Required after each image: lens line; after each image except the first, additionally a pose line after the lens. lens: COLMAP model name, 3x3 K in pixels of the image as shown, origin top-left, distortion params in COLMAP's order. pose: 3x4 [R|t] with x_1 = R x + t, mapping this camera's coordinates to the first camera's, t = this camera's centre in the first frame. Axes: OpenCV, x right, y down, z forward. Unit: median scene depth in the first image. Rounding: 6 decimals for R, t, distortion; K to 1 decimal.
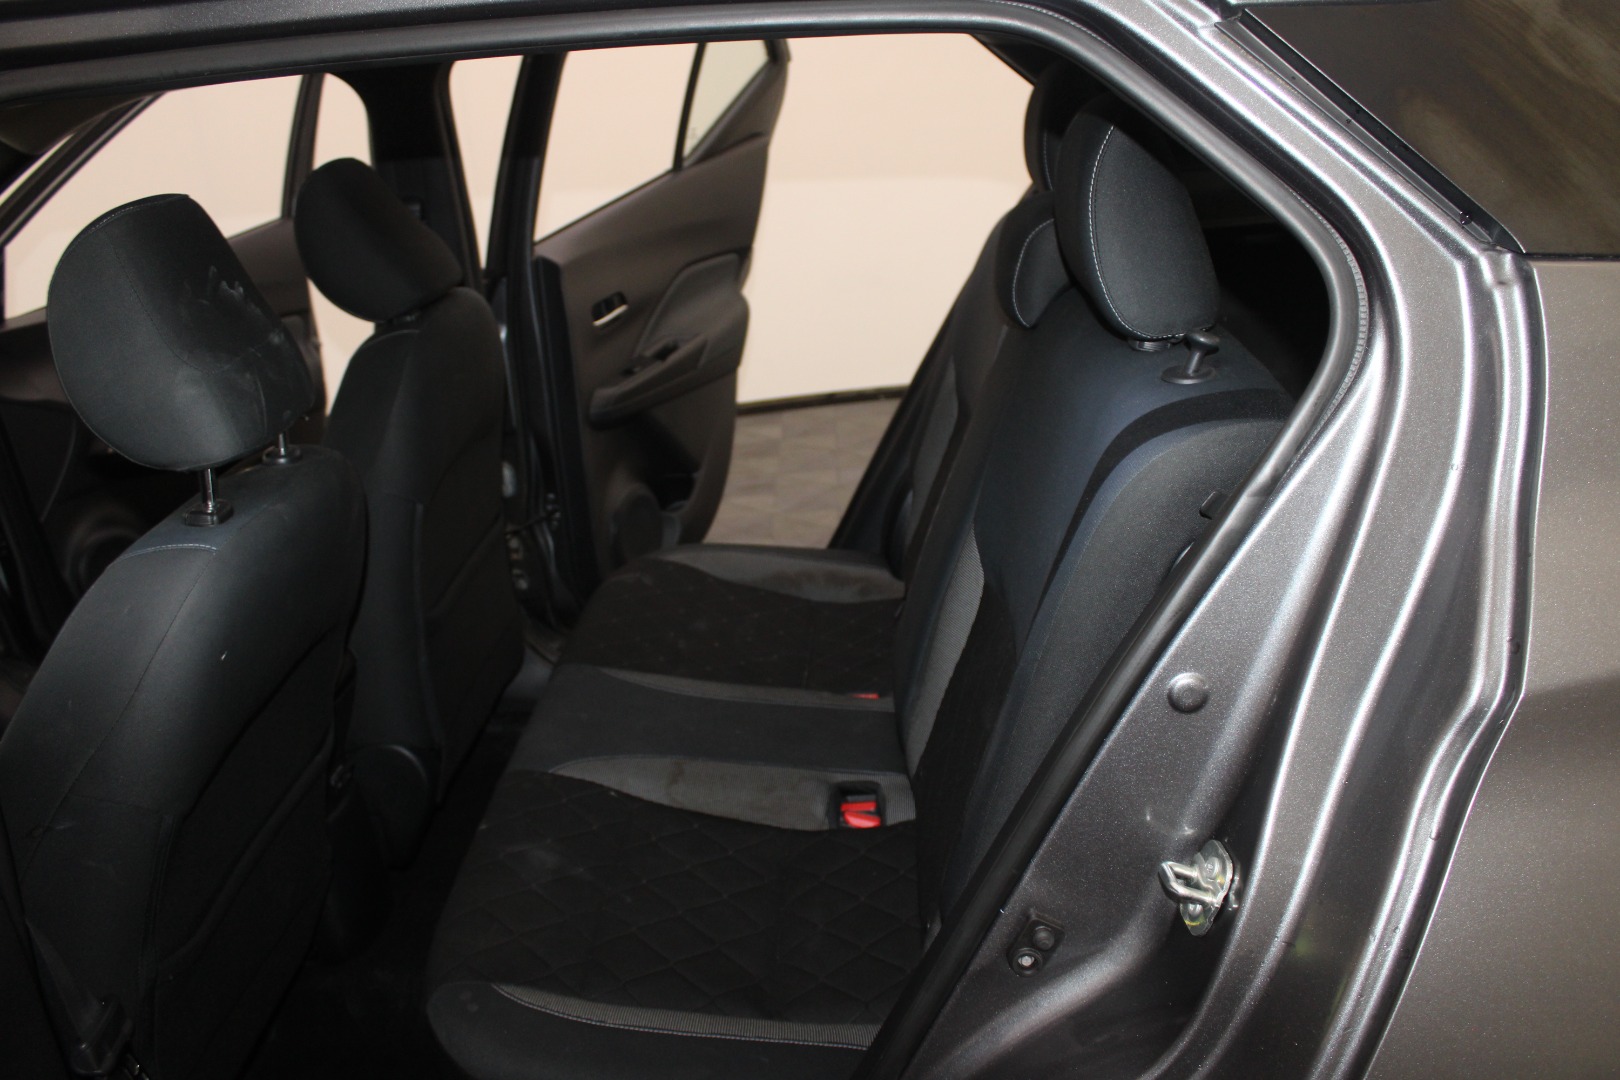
lens RADIAL K [[1415.5, 0, 810.0], [0, 1415.5, 540.0], [0, 0, 1]] dist [-0.182848, 0.227339]
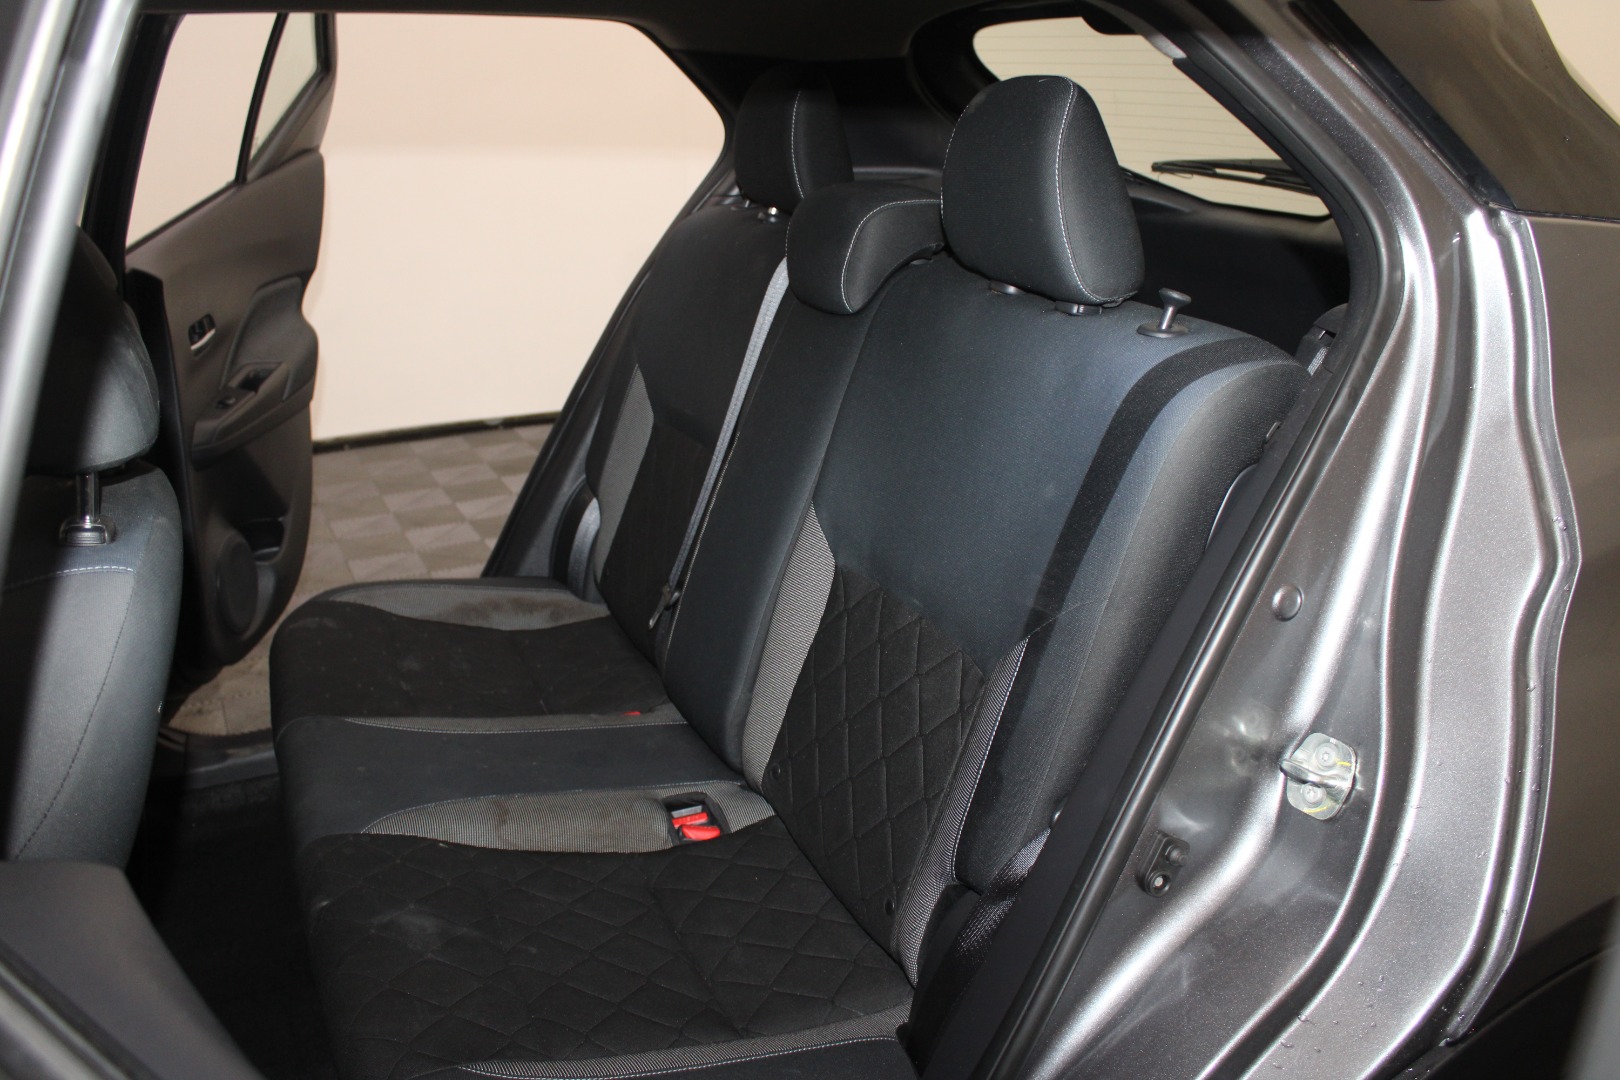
lens RADIAL K [[1415.5, 0, 810.0], [0, 1415.5, 540.0], [0, 0, 1]] dist [-0.182848, 0.227339]
pose [[0.895332, -0.071488, 0.439624, -0.295002], [0.089352, 0.995798, -0.020043, 0.026578], [-0.436345, 0.057227, 0.897958, 0.097992]]
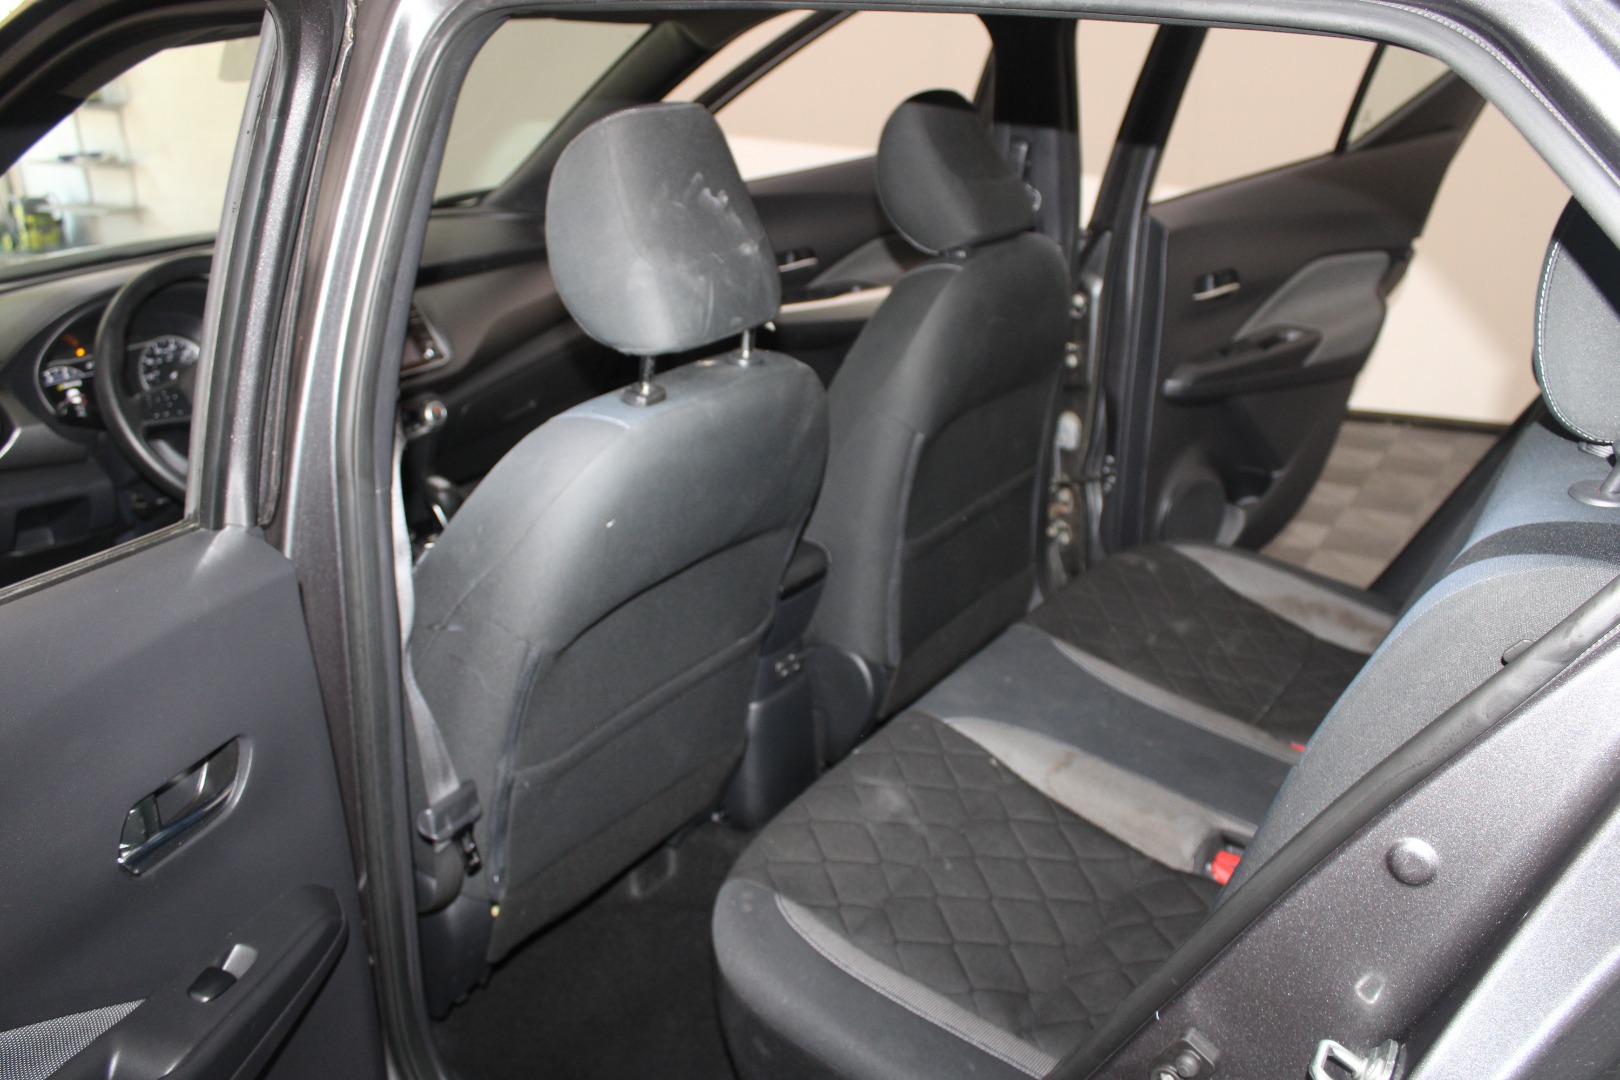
lens RADIAL K [[1415.5, 0, 810.0], [0, 1415.5, 540.0], [0, 0, 1]] dist [-0.182848, 0.227339]
pose [[0.849515, 0.262066, -0.457870, 0.158185], [-0.242968, 0.964723, 0.101373, -0.038879], [0.468284, 0.025130, 0.883221, 0.054259]]
